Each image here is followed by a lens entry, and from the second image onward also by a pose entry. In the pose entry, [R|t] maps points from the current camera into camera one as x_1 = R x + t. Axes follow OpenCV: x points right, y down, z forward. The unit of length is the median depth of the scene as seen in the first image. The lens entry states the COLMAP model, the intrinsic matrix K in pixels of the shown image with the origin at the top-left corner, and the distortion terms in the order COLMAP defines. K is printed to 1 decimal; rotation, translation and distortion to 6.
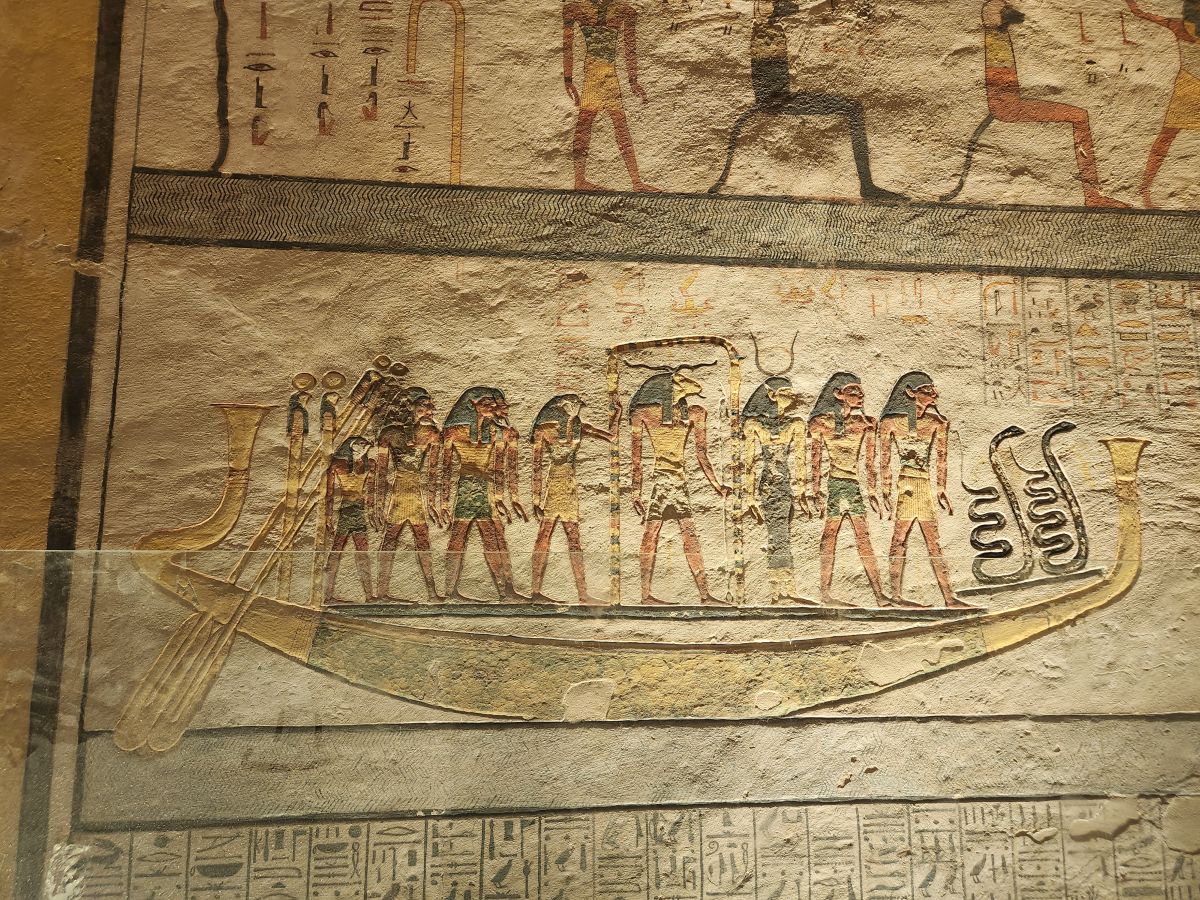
lens RADIAL K [[960.7, 0, 597.6], [0, 960.7, 443.3], [0, 0, 1]] dist [0.035338, -0.023426]
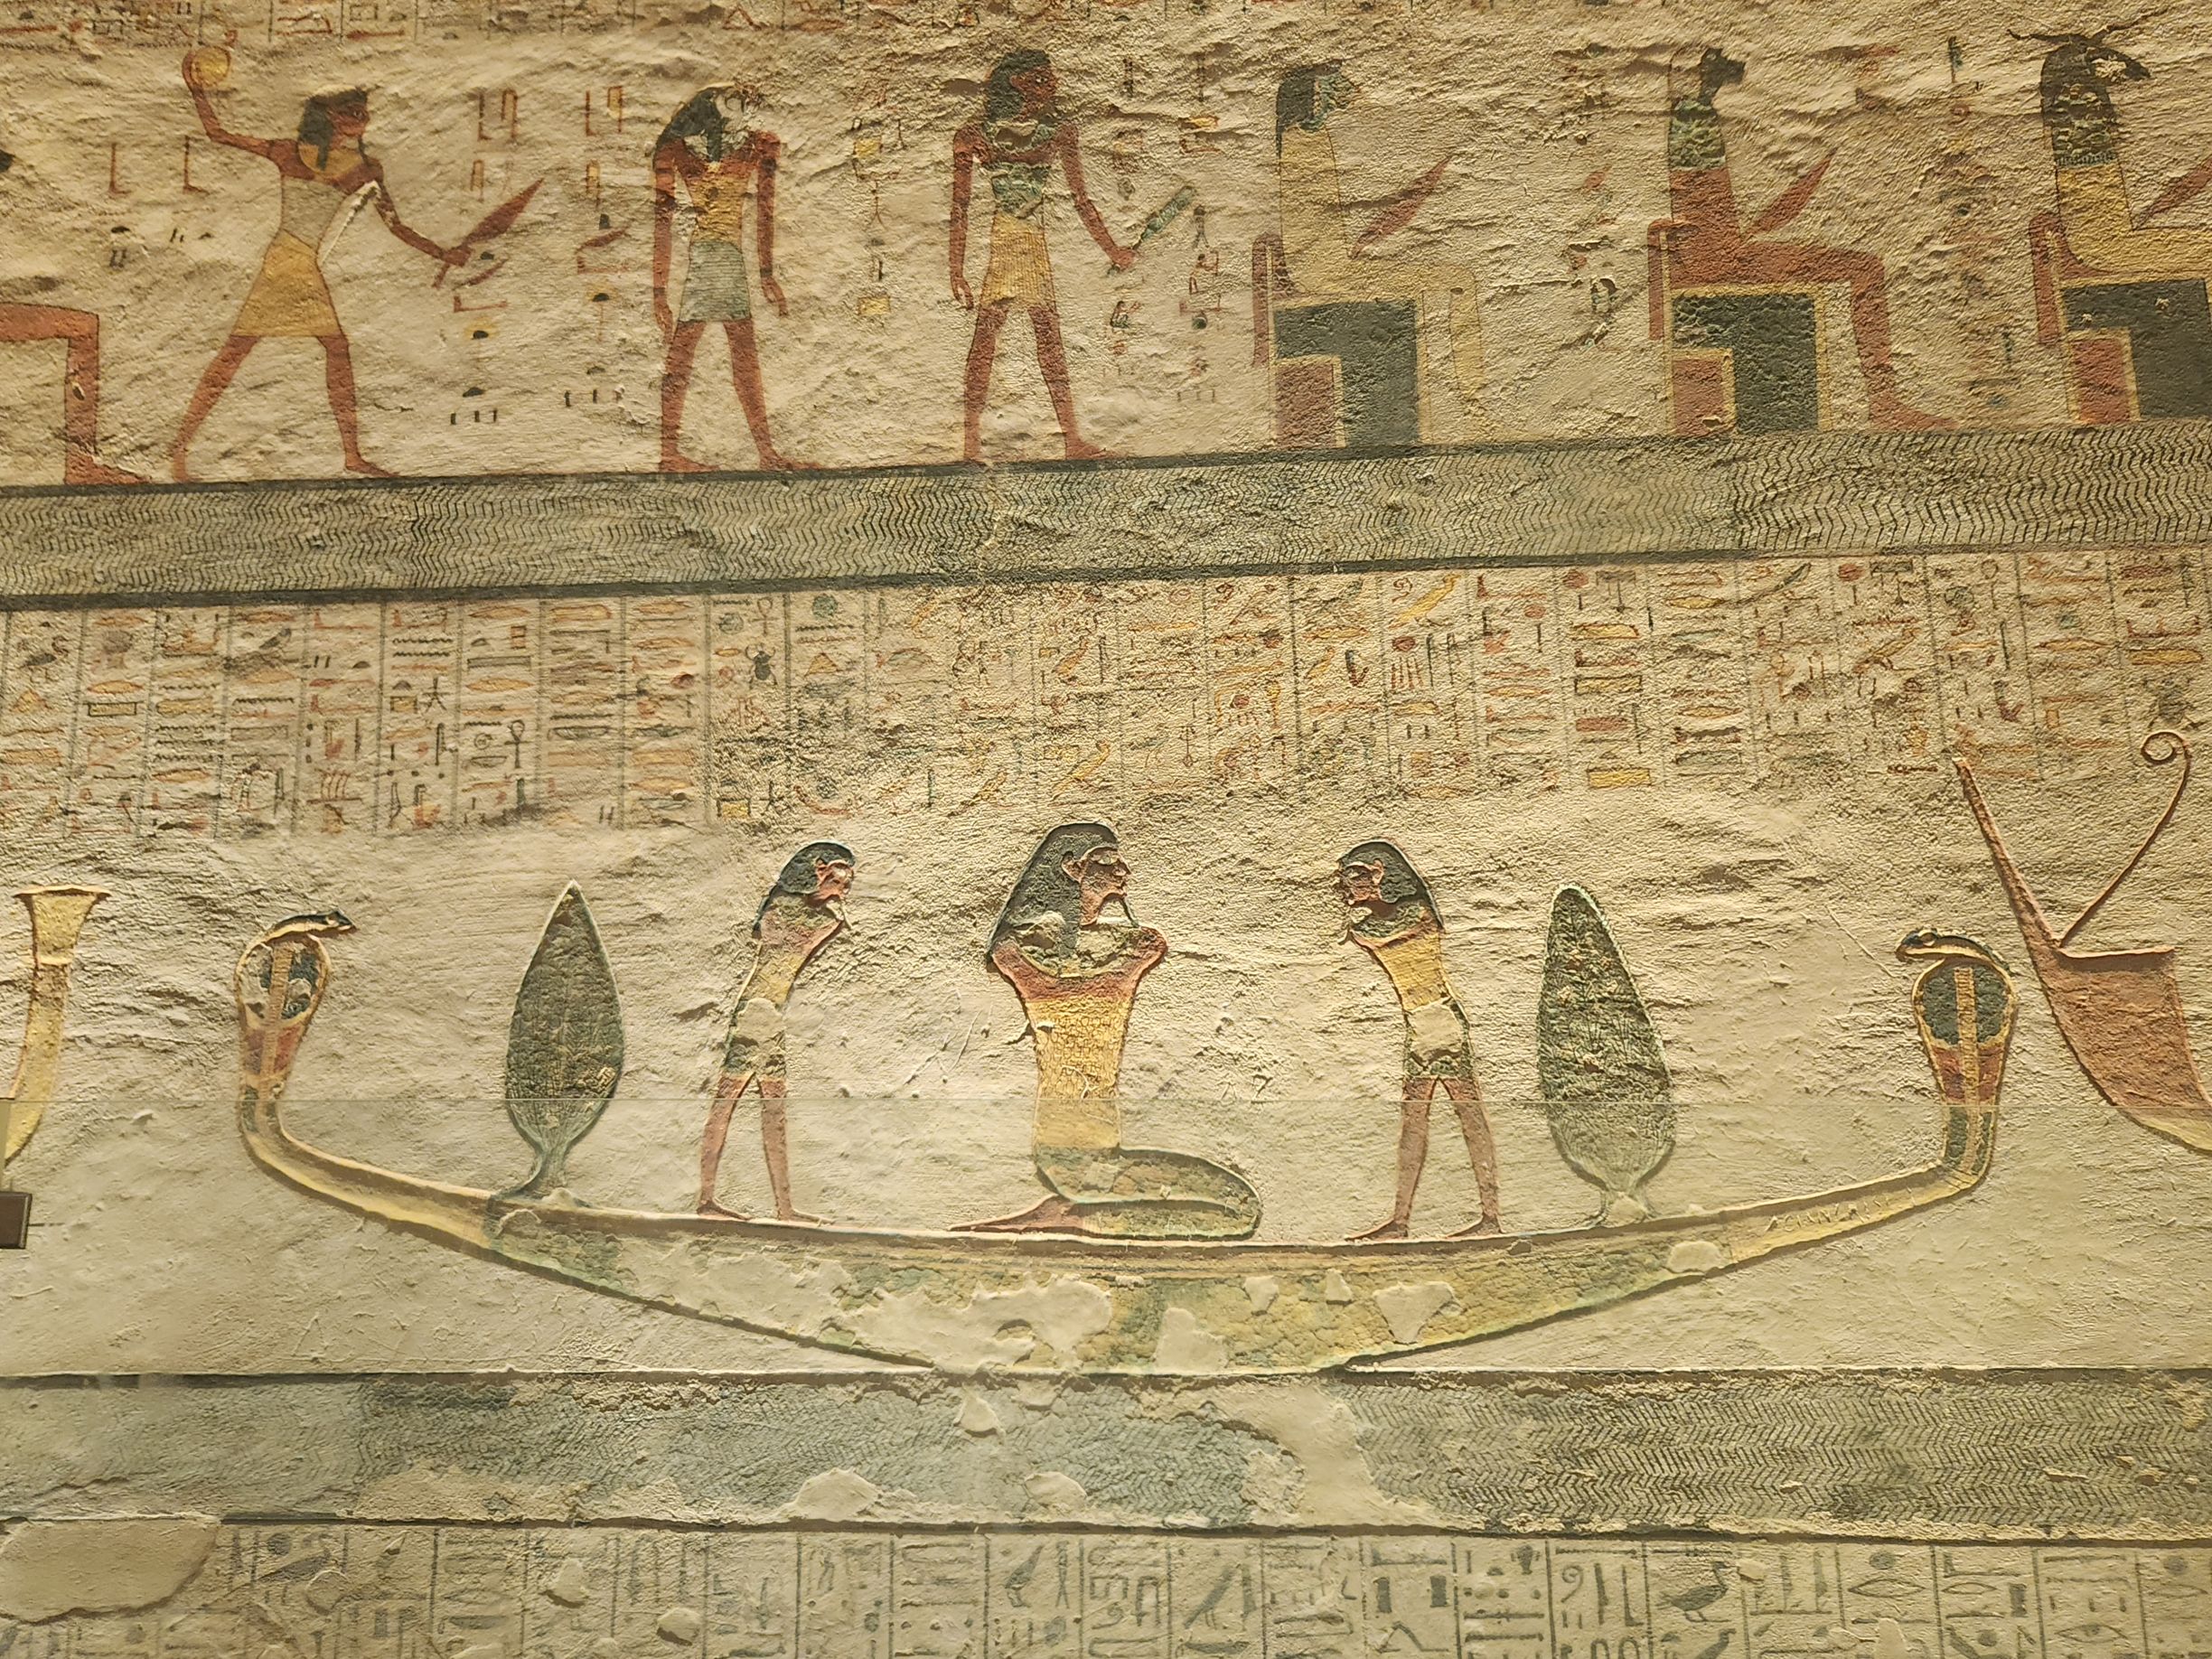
lens RADIAL K [[1771.0, 0, 1102.2], [0, 1771.0, 842.9], [0, 0, 1]] dist [0.035338, -0.023426]
pose [[0.987842, -0.031294, -0.152277, 1.277687], [0.029477, 0.999465, -0.014178, 0.000277], [0.152639, 0.009517, 0.988236, 0.052545]]
